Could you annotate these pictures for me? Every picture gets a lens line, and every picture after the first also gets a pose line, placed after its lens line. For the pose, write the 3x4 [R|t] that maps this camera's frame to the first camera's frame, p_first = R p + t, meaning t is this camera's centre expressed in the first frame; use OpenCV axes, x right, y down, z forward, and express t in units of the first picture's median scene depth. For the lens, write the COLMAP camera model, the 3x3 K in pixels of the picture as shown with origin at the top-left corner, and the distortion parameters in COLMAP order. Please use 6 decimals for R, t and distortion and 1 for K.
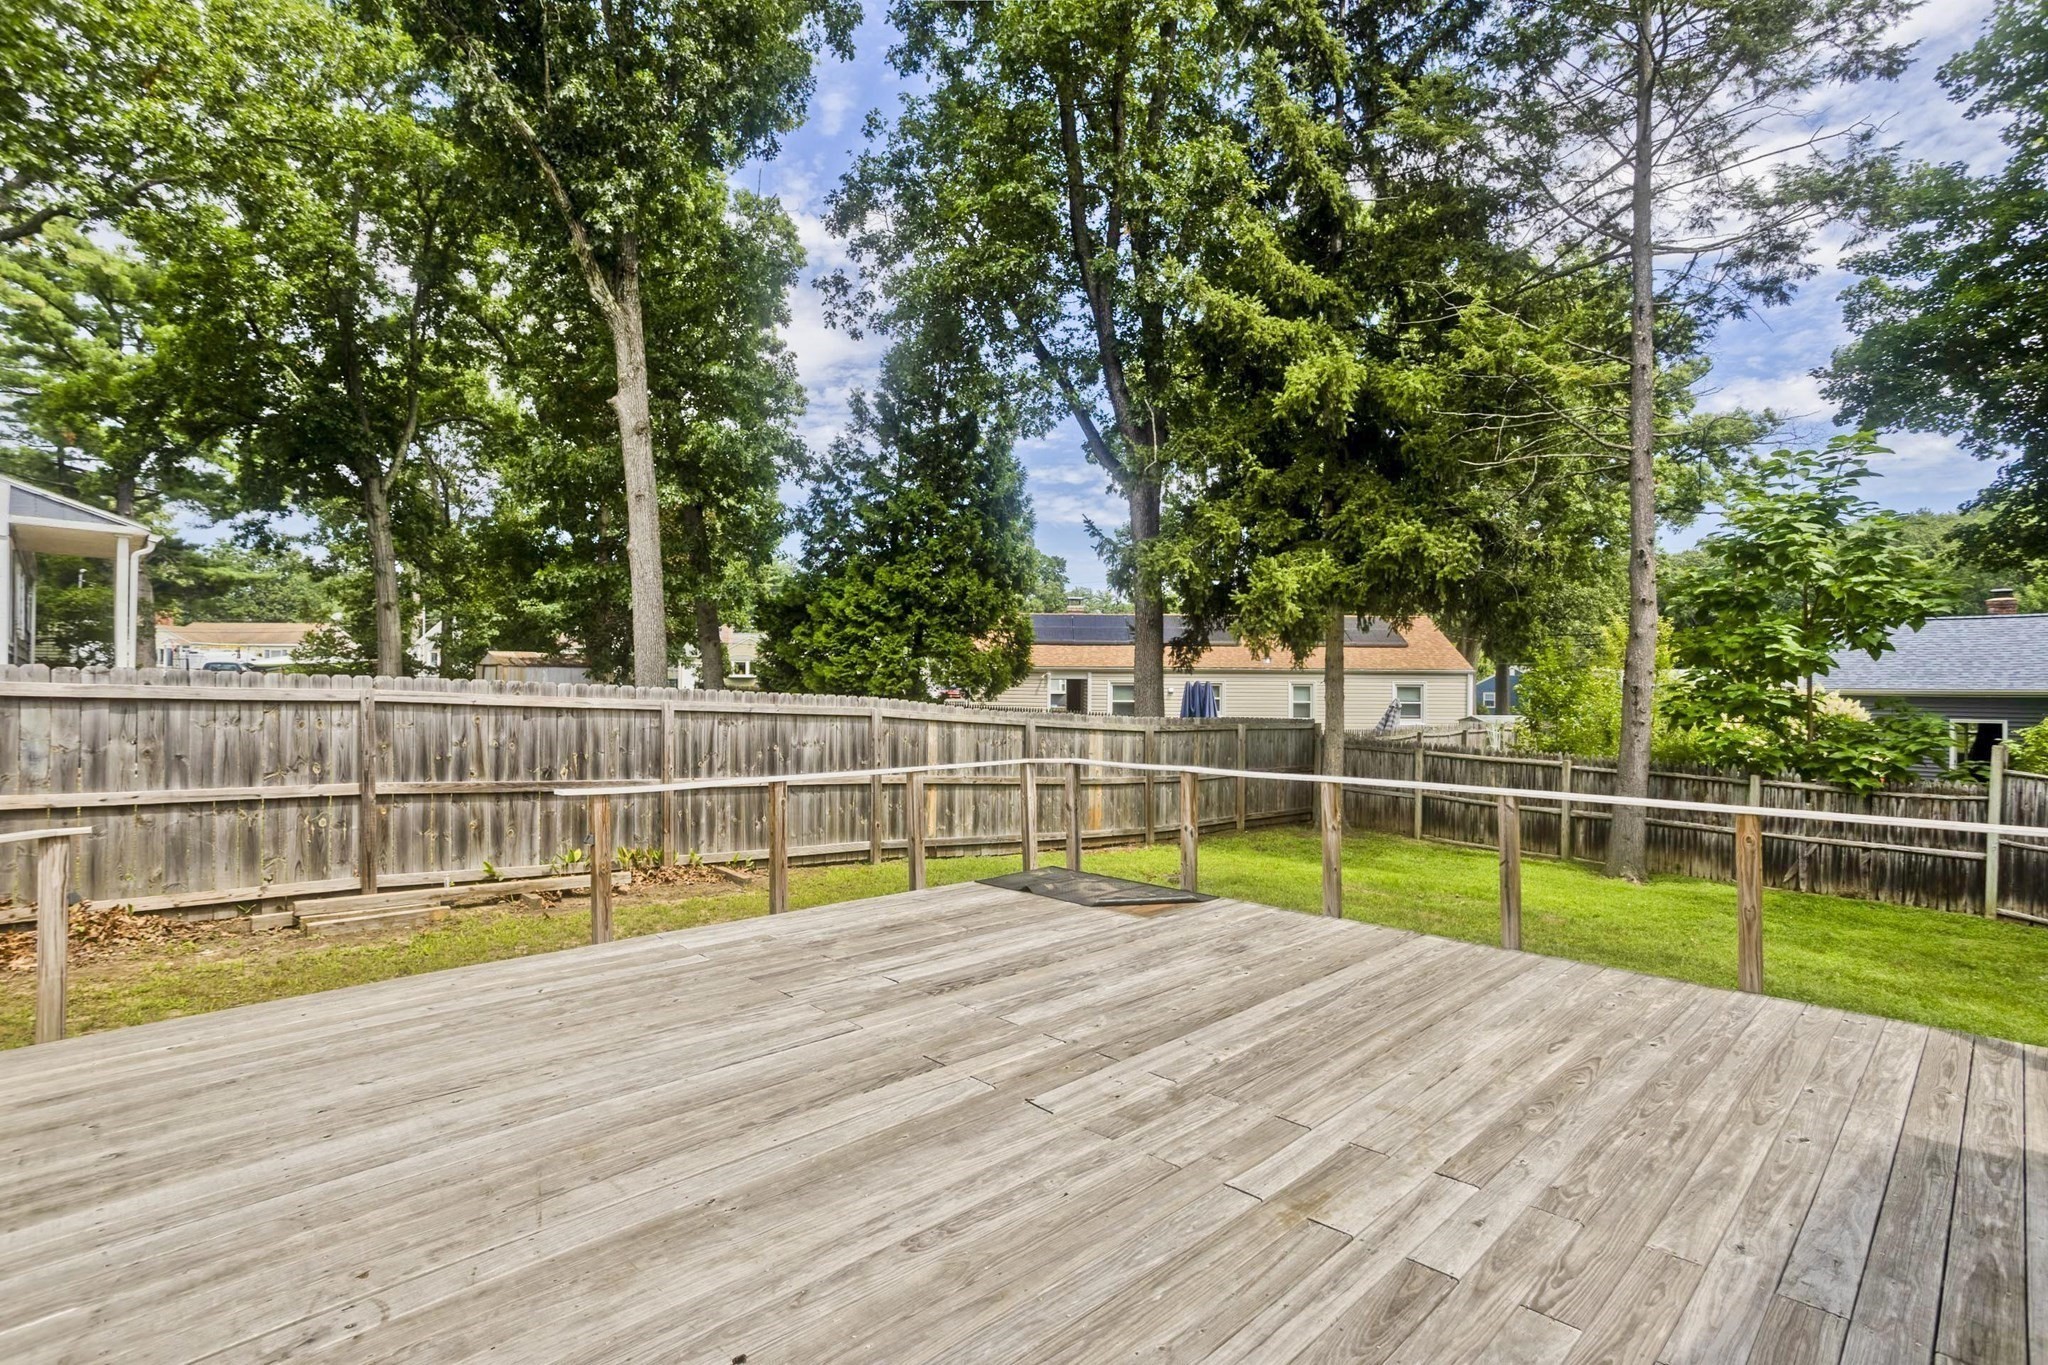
lens RADIAL K [[977.6, 0, 1026.7], [0, 977.6, 671.4], [0, 0, 1]] dist [-0.001195, 0.000018]
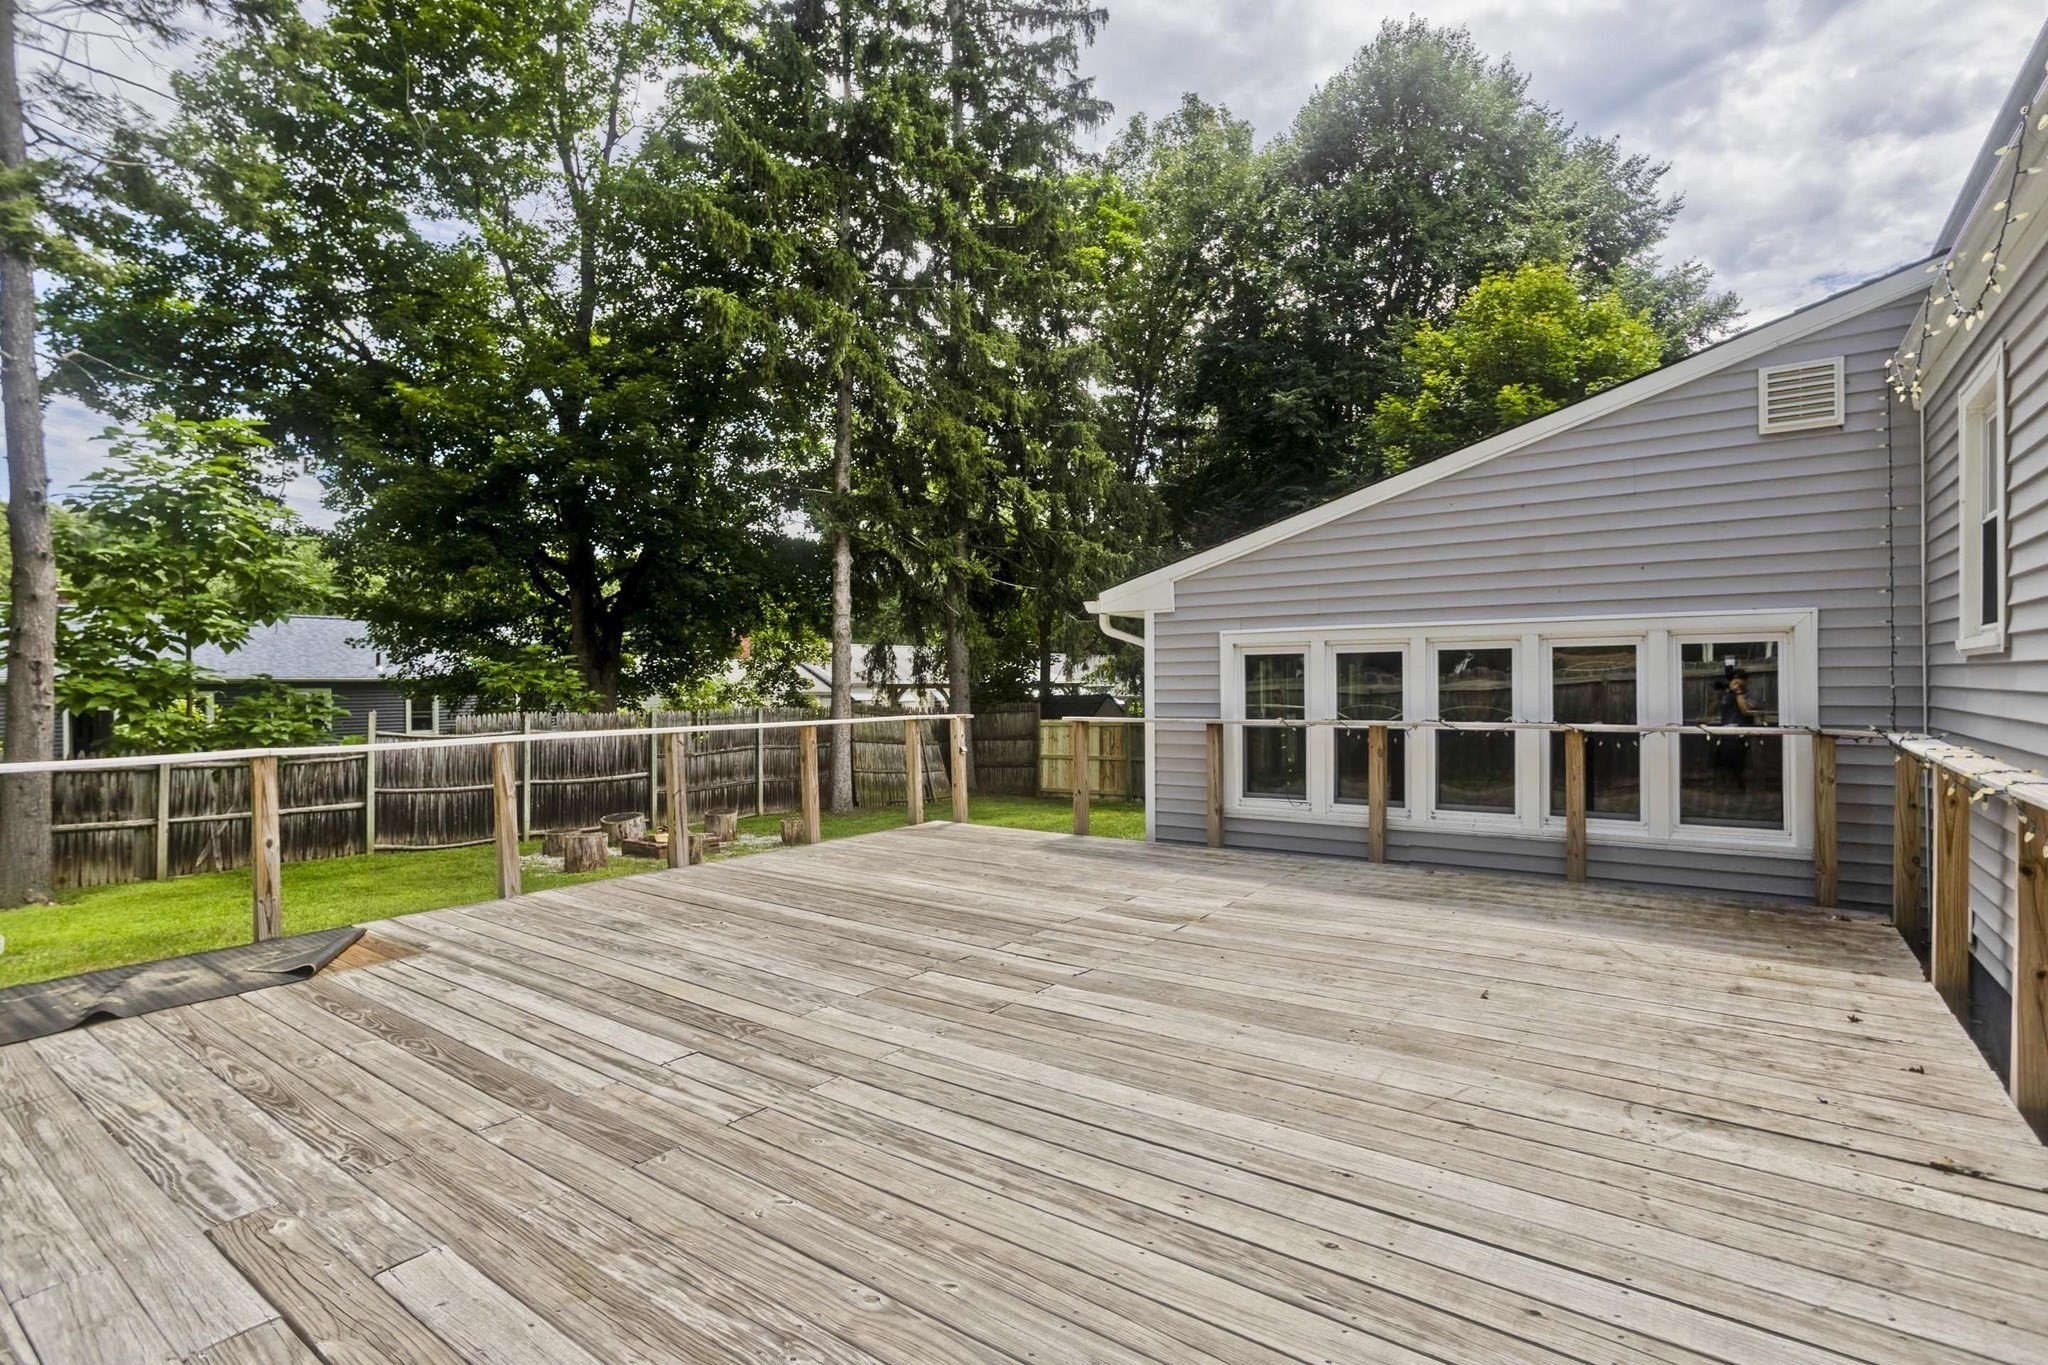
lens RADIAL K [[977.6, 0, 1026.7], [0, 977.6, 671.4], [0, 0, 1]] dist [-0.001195, 0.000018]
pose [[-0.141447, 0.005708, 0.989929, -0.734907], [-0.000858, 0.999982, -0.005889, 0.073658], [-0.989945, -0.001682, -0.141439, 0.829708]]
